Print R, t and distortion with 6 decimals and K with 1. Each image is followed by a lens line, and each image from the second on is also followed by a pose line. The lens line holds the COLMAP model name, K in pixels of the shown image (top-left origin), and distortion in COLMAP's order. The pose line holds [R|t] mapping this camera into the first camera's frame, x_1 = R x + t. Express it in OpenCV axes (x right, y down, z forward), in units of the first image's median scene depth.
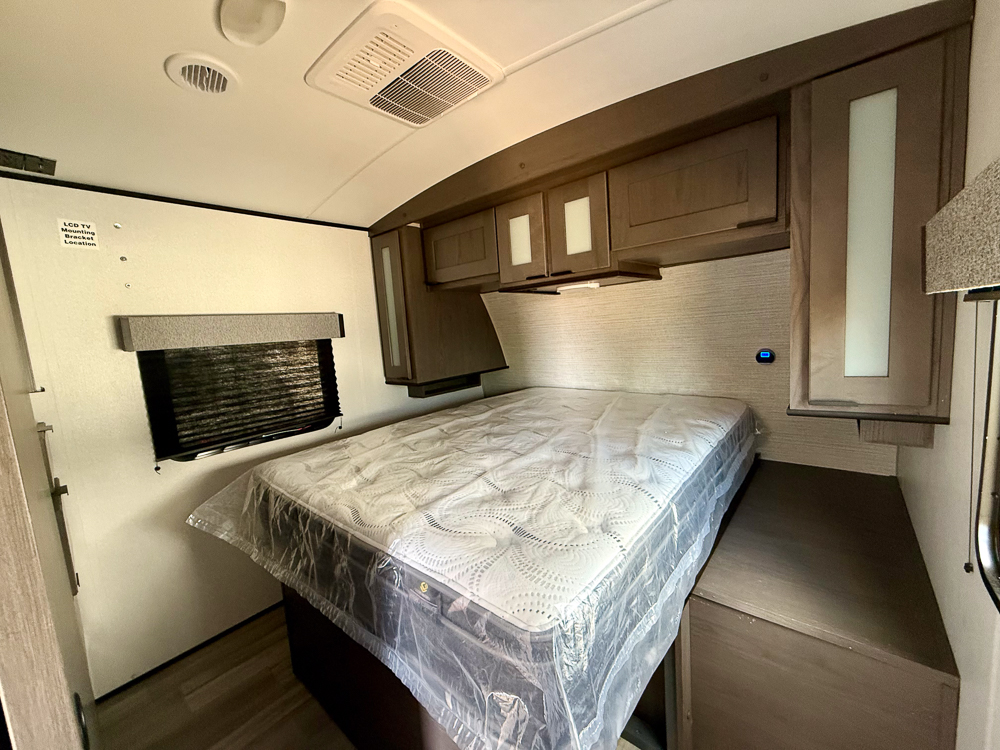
lens RADIAL K [[397.2, 0, 500.1], [0, 397.2, 374.0], [0, 0, 1]] dist [0.000011, 0.000288]
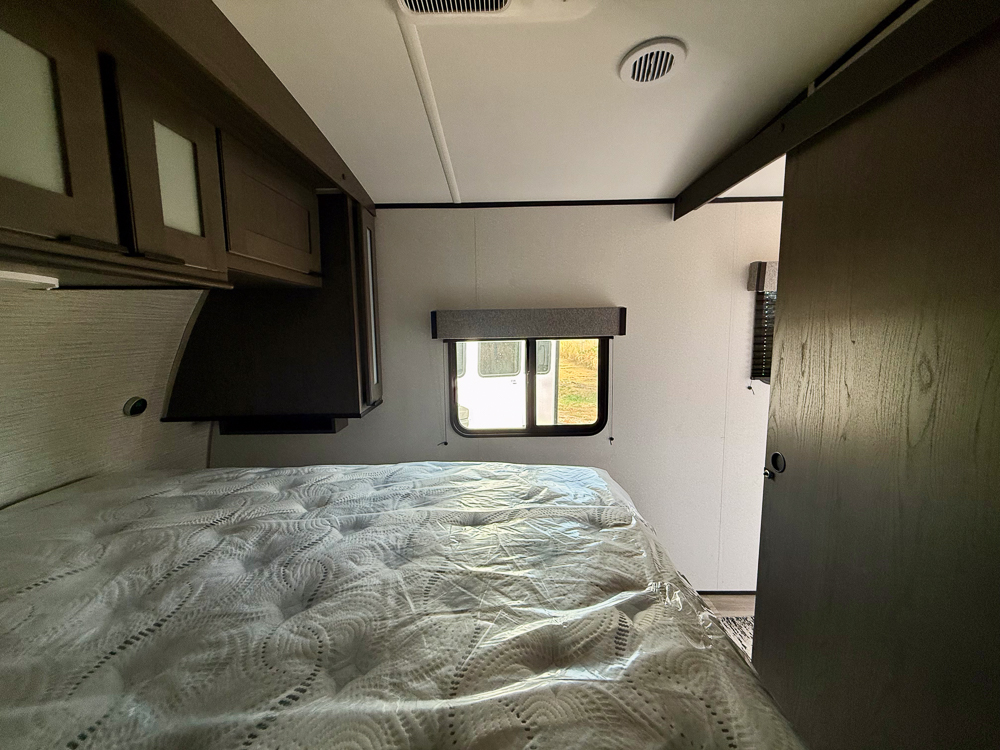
lens RADIAL K [[397.2, 0, 500.4], [0, 397.2, 375.7], [0, 0, 1]] dist [0.000011, 0.000288]
pose [[-0.639462, -0.007042, 0.768791, -0.448414], [0.155714, 0.978047, 0.138478, -0.109106], [-0.752889, 0.208263, -0.624327, 0.953287]]
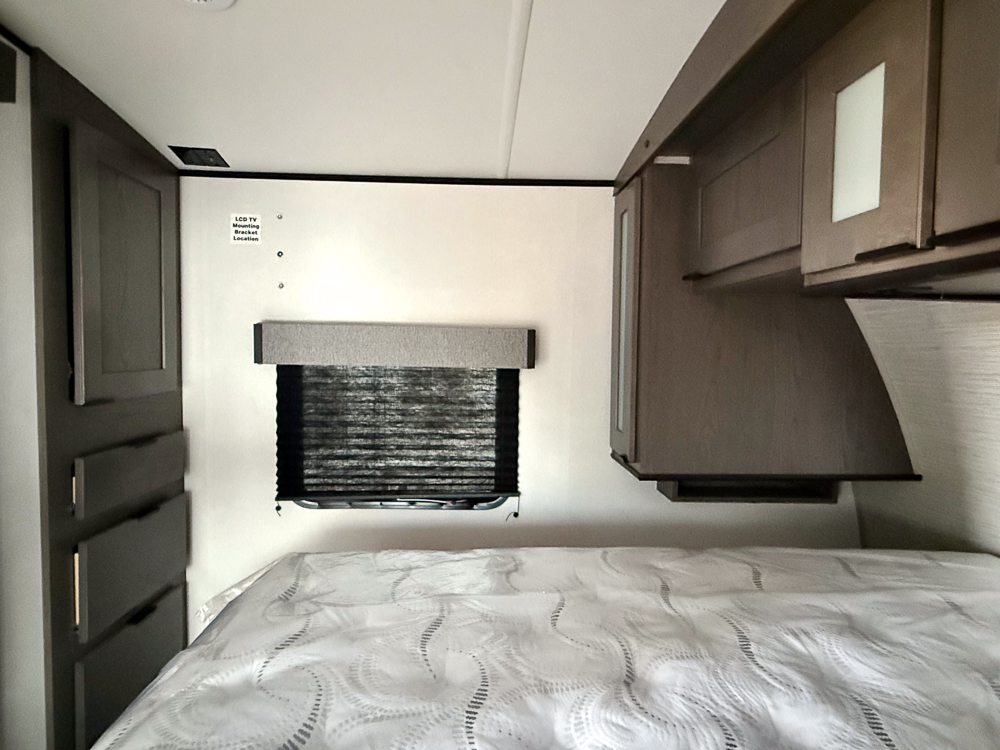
lens RADIAL K [[552.1, 0, 498.6], [0, 552.1, 375.9], [0, 0, 1]] dist [-0.003987, 0.001849]
pose [[0.670093, 0.115898, -0.733174, 0.213987], [-0.149684, 0.988542, 0.019461, -0.108029], [0.727029, 0.096704, 0.679763, 0.484032]]
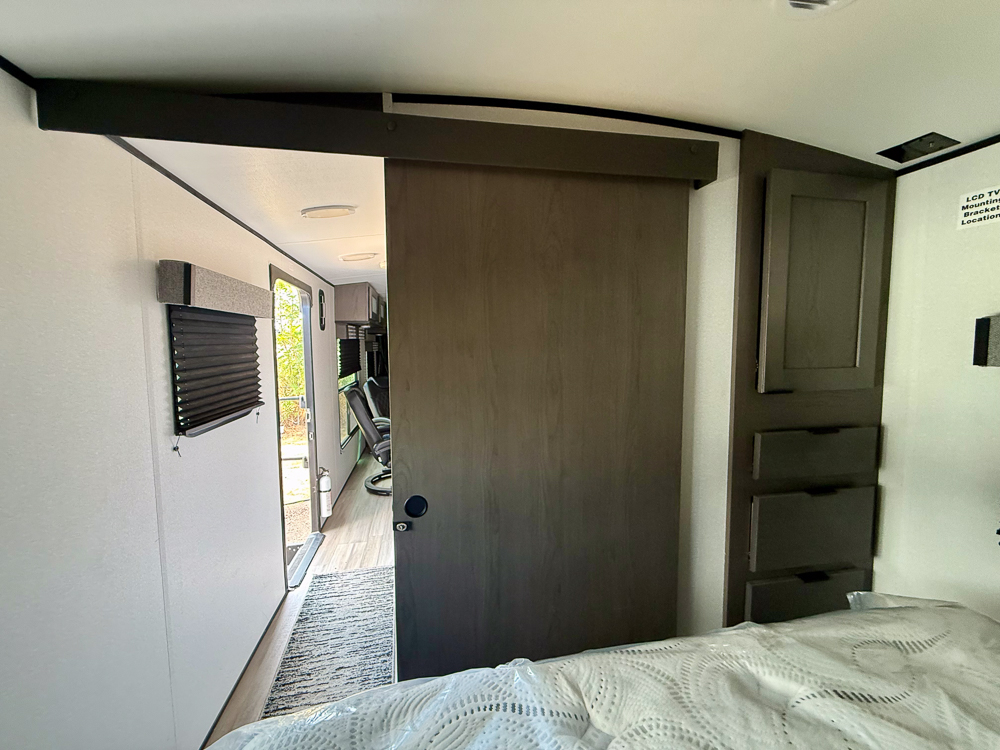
lens RADIAL K [[397.2, 0, 499.0], [0, 397.2, 375.9], [0, 0, 1]] dist [0.000011, 0.000288]
pose [[-0.633423, 0.136267, -0.761713, 0.120578], [-0.040053, 0.977279, 0.208138, -0.126469], [0.772768, 0.162348, -0.613573, 0.646929]]
